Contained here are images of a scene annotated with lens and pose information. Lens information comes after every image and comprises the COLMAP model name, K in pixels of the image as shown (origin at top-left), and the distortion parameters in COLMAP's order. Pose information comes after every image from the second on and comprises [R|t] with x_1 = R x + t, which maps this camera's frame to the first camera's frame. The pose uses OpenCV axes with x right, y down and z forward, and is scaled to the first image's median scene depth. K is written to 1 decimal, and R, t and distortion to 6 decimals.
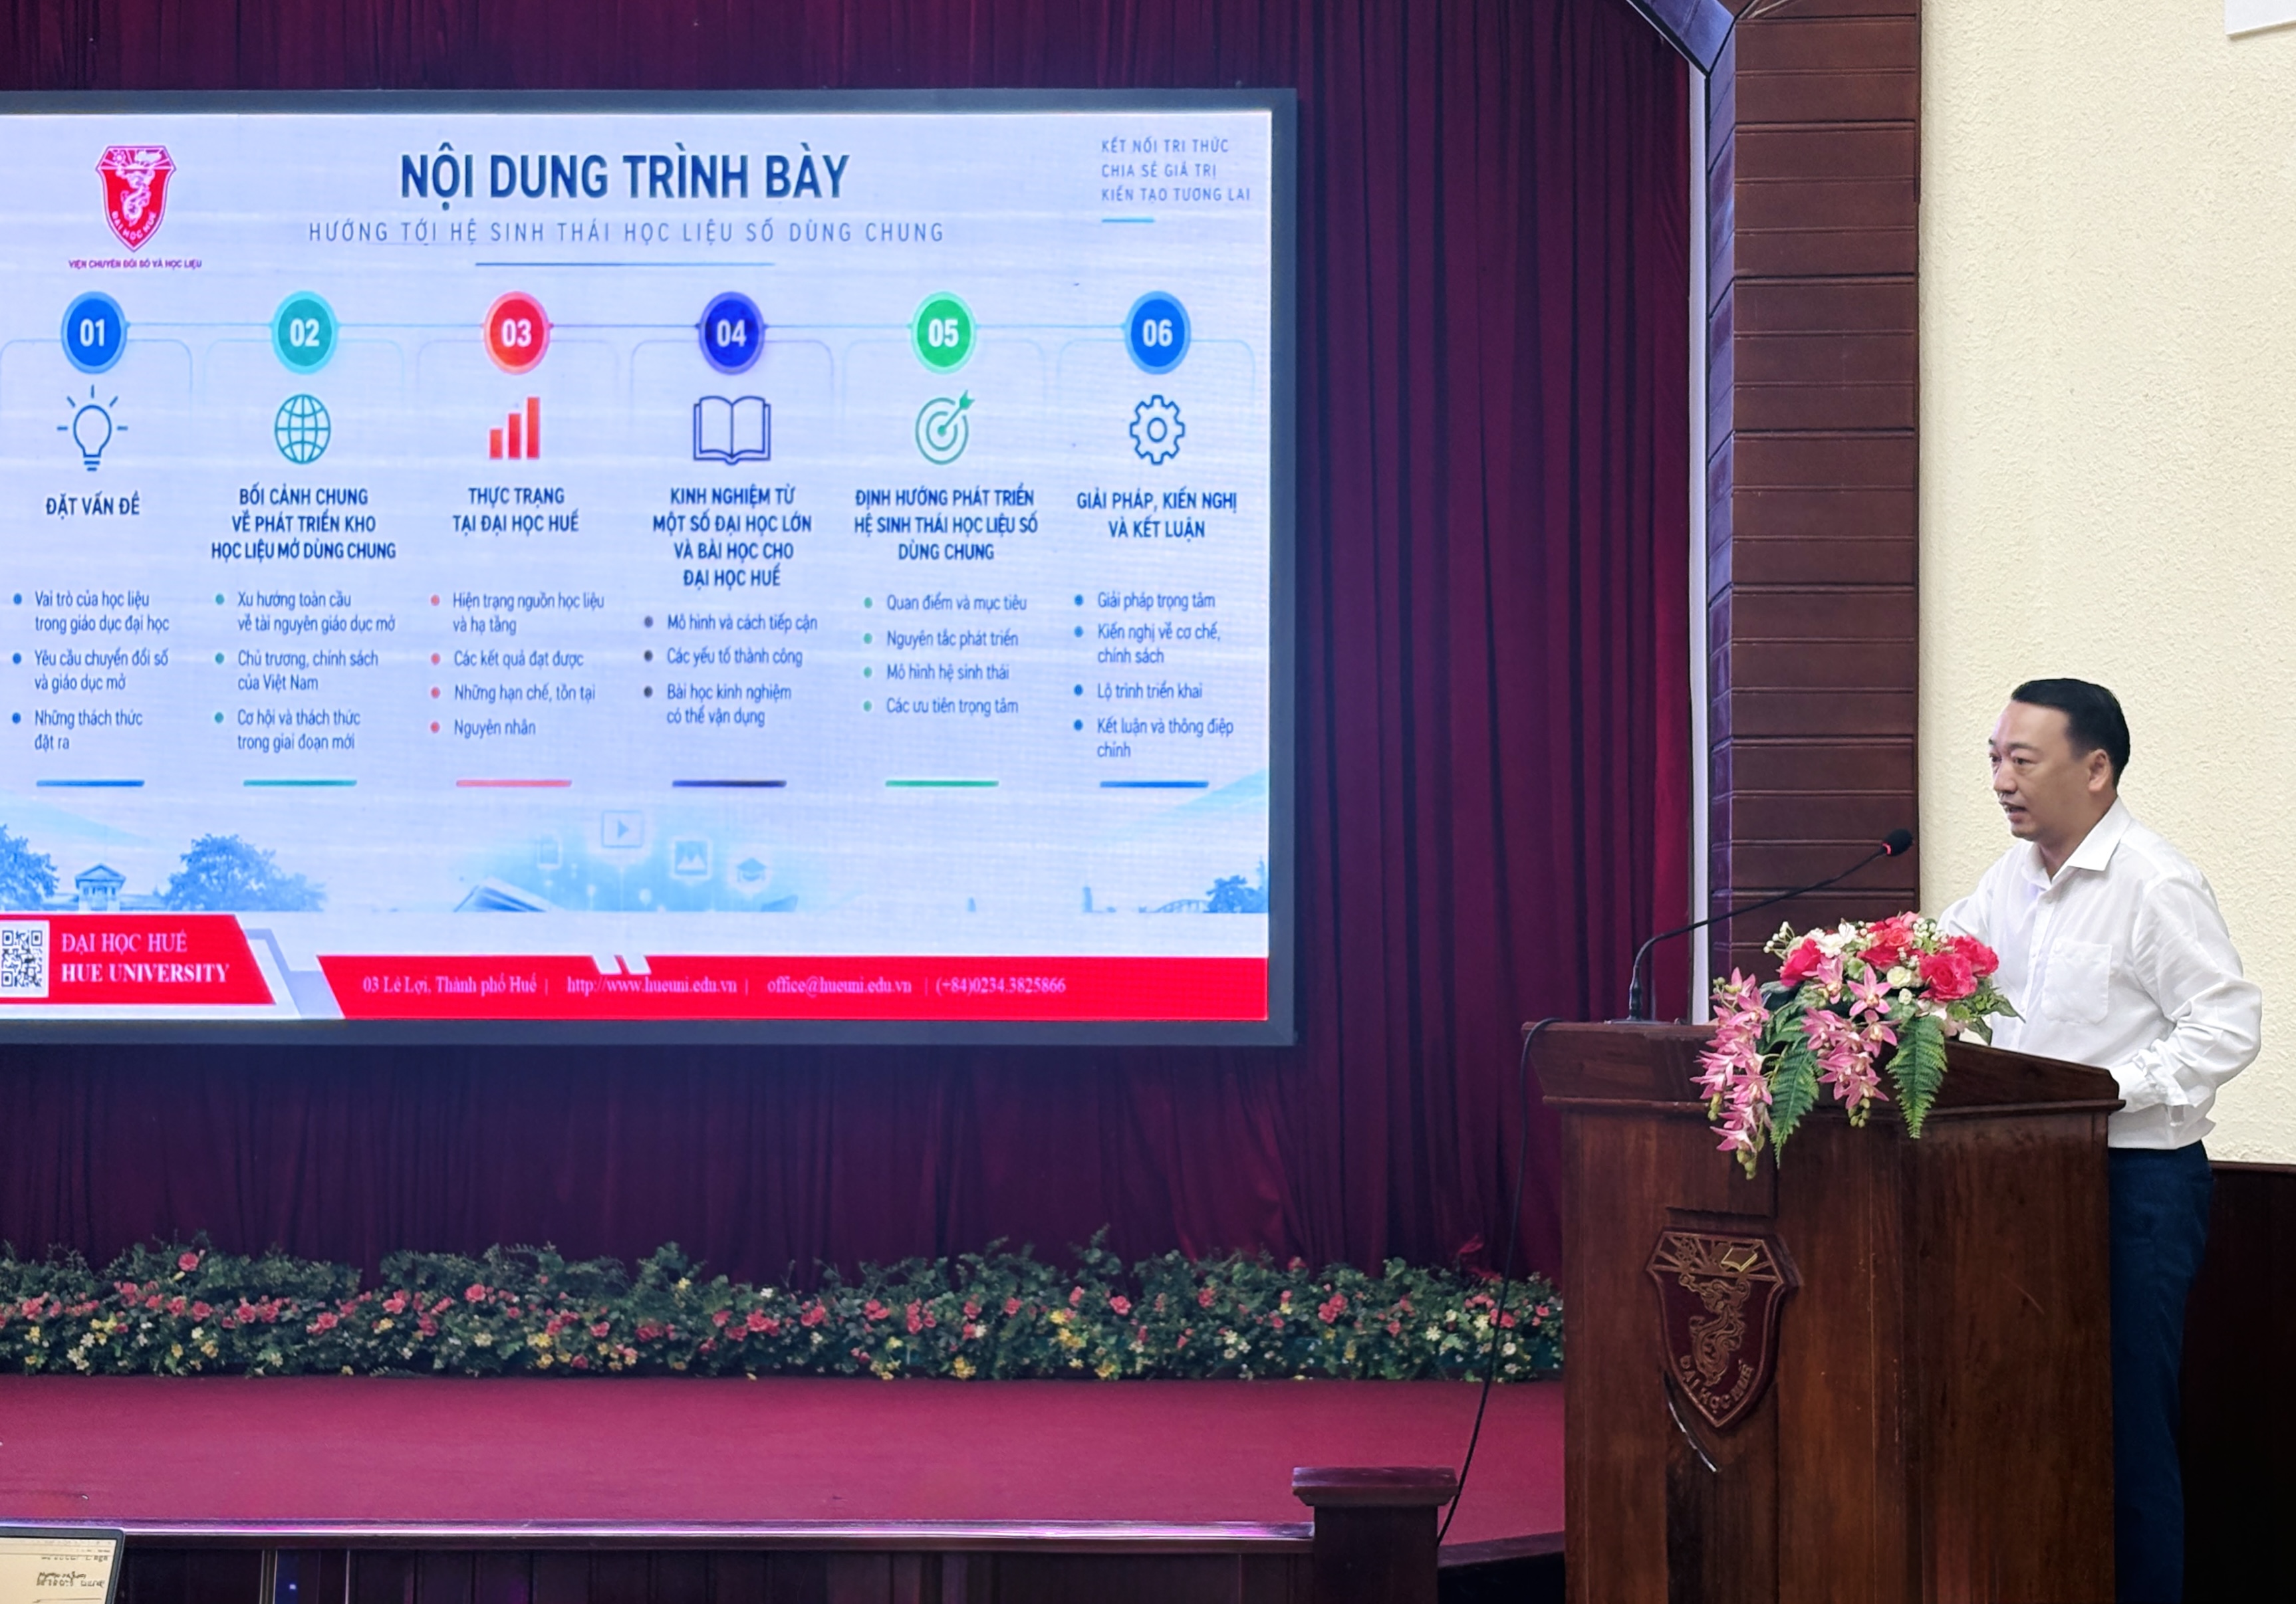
lens RADIAL K [[3578.8, 0, 1064.4], [0, 3578.8, 795.2], [0, 0, 1]] dist [0.052567, 0.022528]
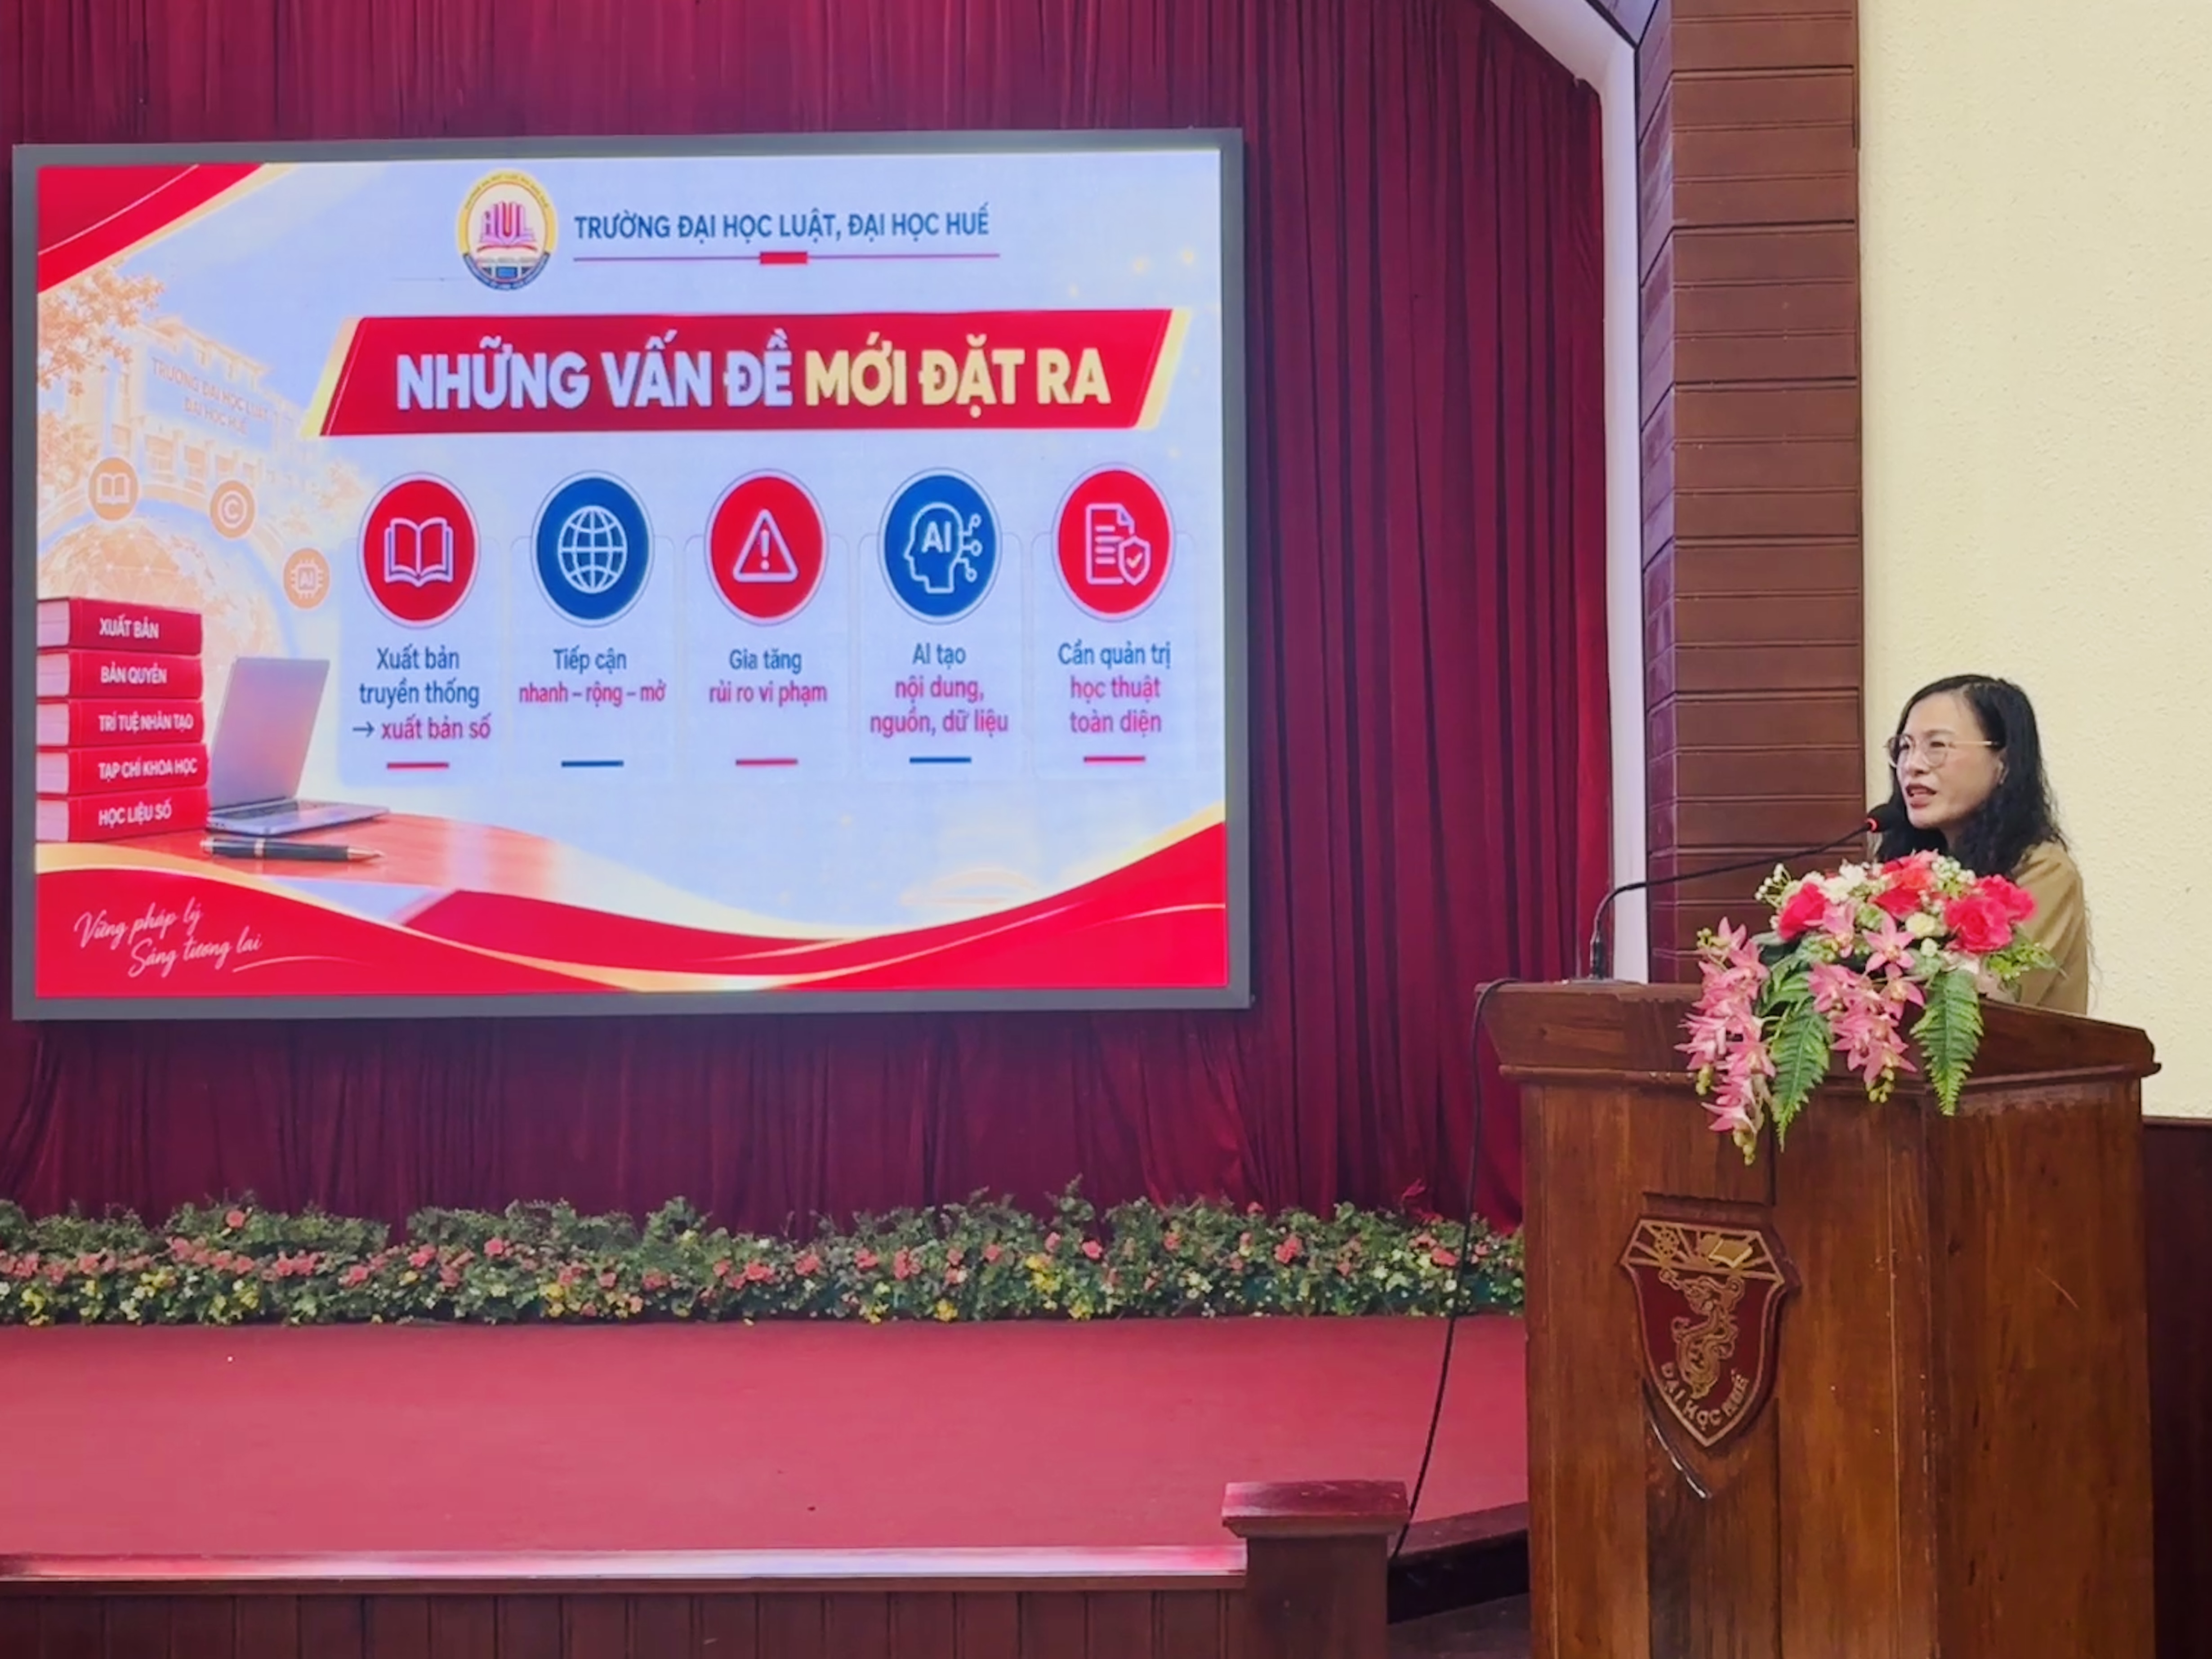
lens RADIAL K [[2774.3, 0, 1106.0], [0, 2774.3, 829.5], [0, 0, 1]] dist [0.077707, -0.427810]
pose [[0.999923, -0.011190, 0.005348, 0.017225], [0.011158, 0.999921, 0.005830, 0.010559], [-0.005412, -0.005770, 0.999969, 0.163018]]
